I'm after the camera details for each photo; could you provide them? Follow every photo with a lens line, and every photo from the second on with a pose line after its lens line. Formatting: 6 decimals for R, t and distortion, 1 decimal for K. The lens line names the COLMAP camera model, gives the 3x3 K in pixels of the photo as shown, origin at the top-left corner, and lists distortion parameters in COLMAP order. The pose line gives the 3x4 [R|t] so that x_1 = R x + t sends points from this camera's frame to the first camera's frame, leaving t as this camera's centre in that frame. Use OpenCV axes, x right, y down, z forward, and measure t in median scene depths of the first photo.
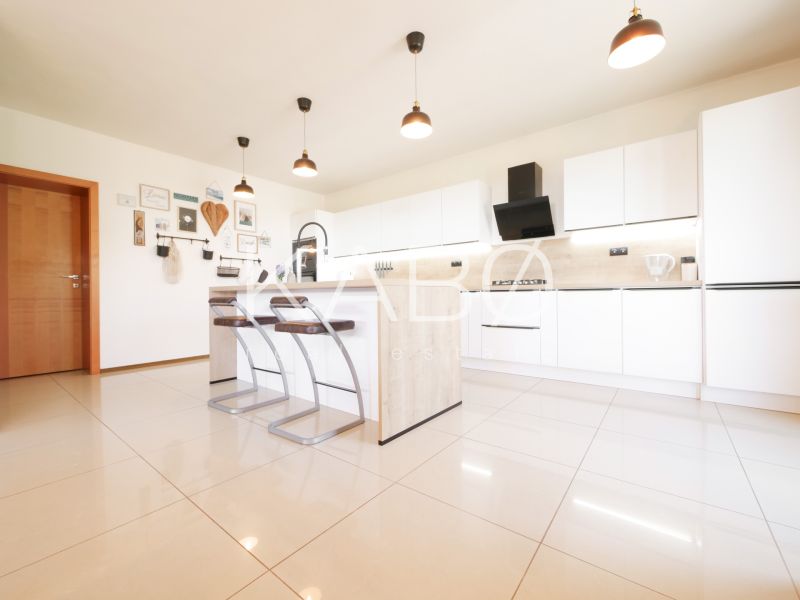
lens RADIAL K [[343.4, 0, 400.4], [0, 343.4, 297.2], [0, 0, 1]] dist [-0.003665, -0.000071]
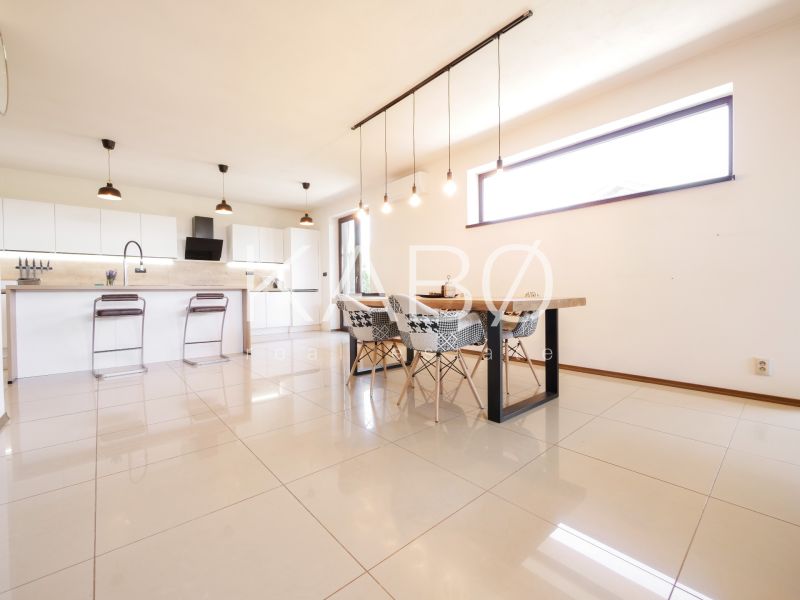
lens RADIAL K [[343.4, 0, 396.9], [0, 343.4, 295.6], [0, 0, 1]] dist [-0.003665, -0.000071]
pose [[0.194963, -0.008108, 0.980777, -1.122797], [0.008559, 0.999942, 0.006565, -0.002128], [-0.980773, 0.007115, 0.195021, -0.254695]]
